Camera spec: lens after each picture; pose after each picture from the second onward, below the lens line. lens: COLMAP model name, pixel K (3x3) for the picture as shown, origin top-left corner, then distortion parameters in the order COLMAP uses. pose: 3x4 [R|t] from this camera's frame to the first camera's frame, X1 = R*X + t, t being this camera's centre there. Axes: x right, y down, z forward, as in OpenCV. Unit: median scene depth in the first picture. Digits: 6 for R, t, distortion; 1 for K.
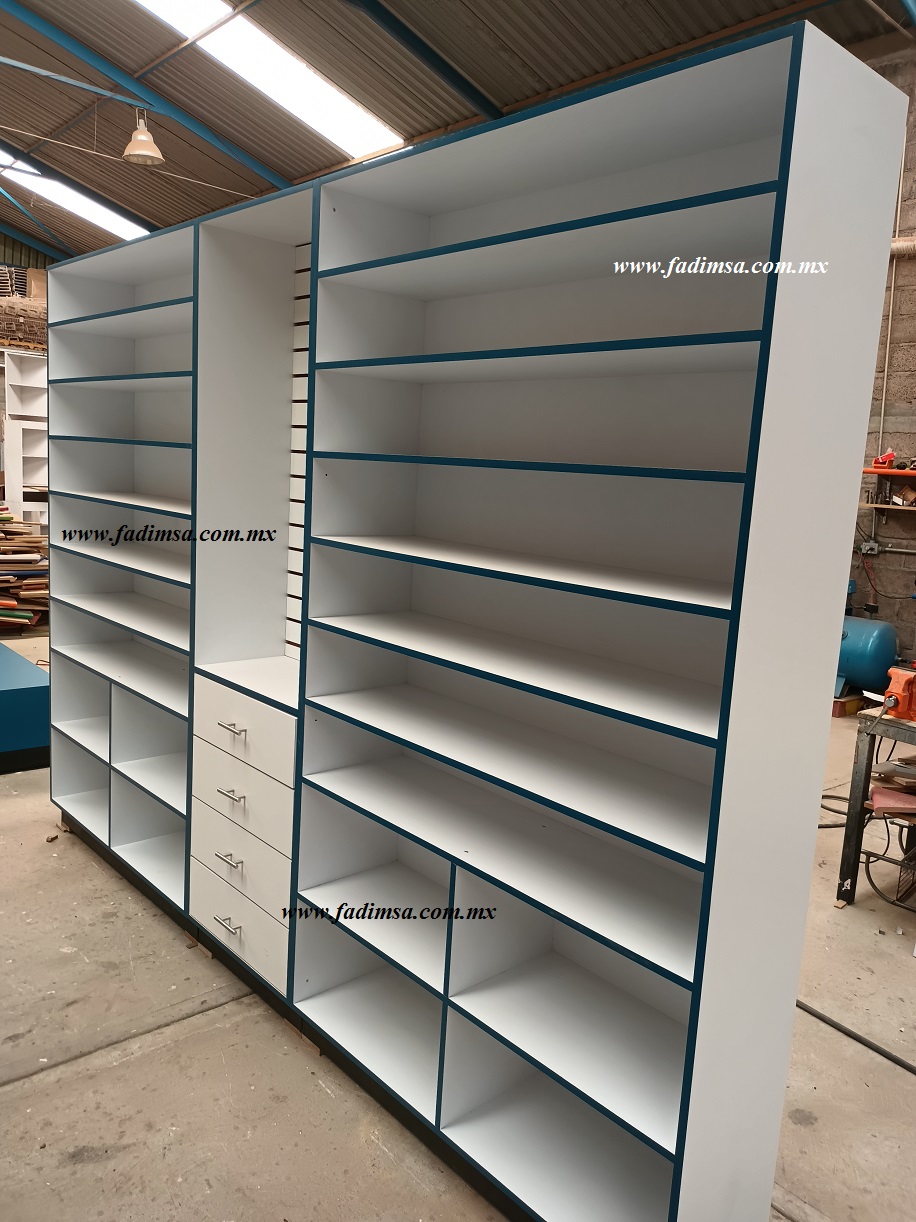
lens RADIAL K [[917.6, 0, 466.3], [0, 917.6, 610.9], [0, 0, 1]] dist [0.016475, -0.009669]
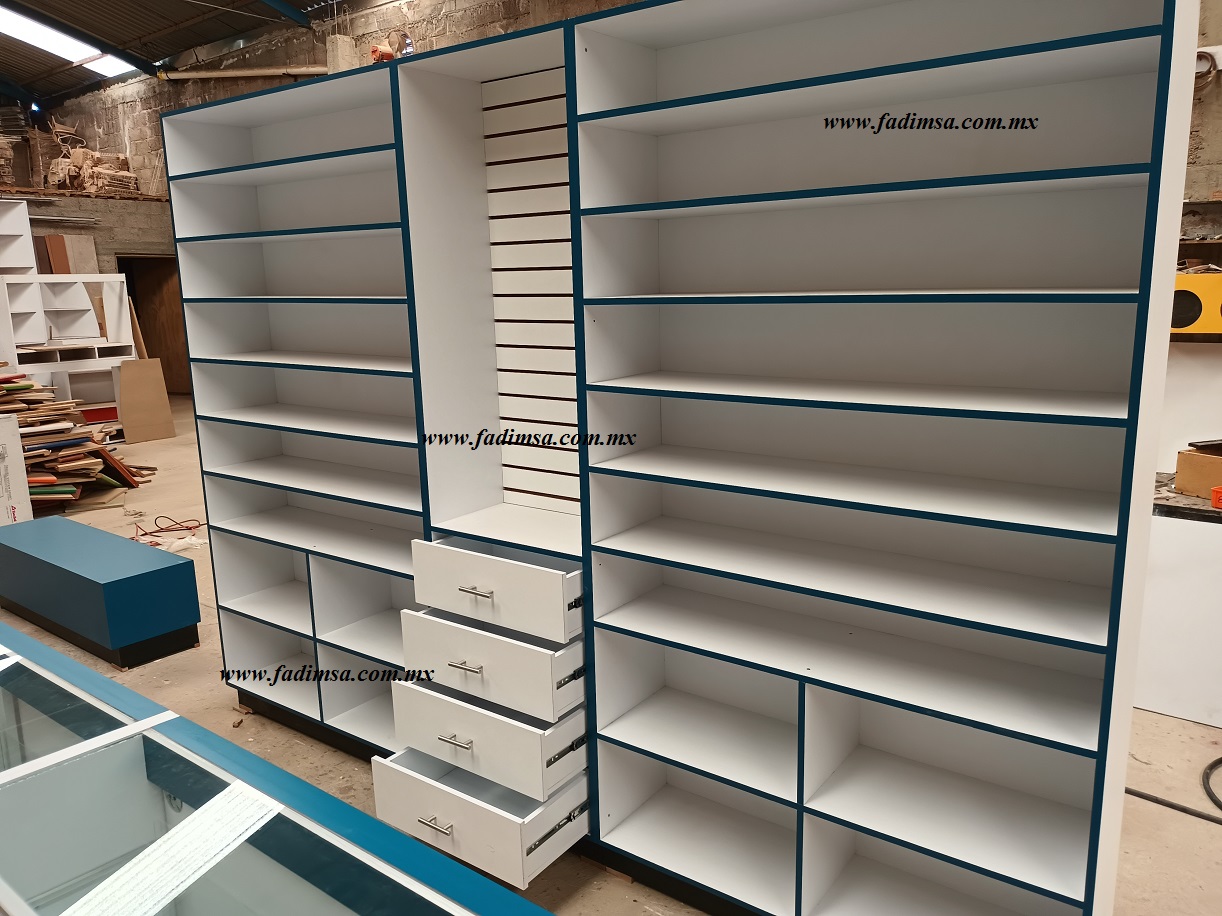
lens RADIAL K [[917.6, 0, 607.4], [0, 917.6, 463.4], [0, 0, 1]] dist [0.016475, -0.009669]
pose [[0.976798, -0.123175, 0.175194, -0.211675], [0.113533, 0.991466, 0.064075, -0.036286], [-0.181591, -0.042698, 0.982447, 0.008418]]
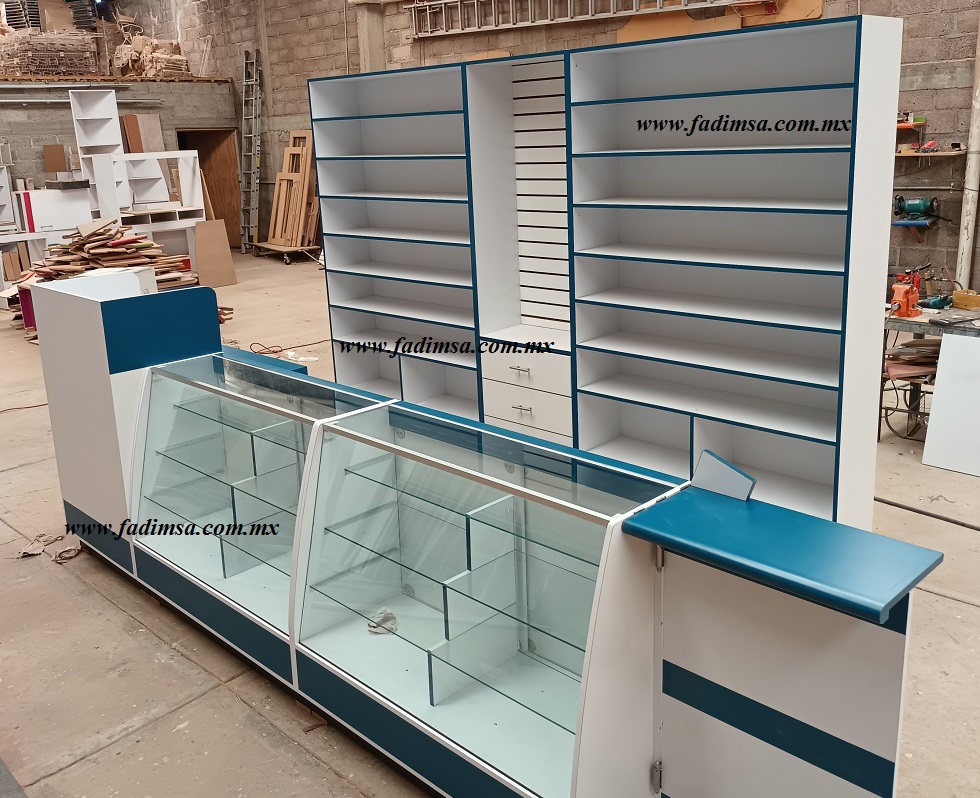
lens RADIAL K [[957.9, 0, 468.0], [0, 957.9, 361.0], [0, 0, 1]] dist [0.022155, 0.000000]
pose [[0.991644, -0.123037, 0.038786, -0.298399], [0.118683, 0.987930, 0.099542, -0.052161], [-0.050566, -0.094107, 0.994277, -0.530858]]
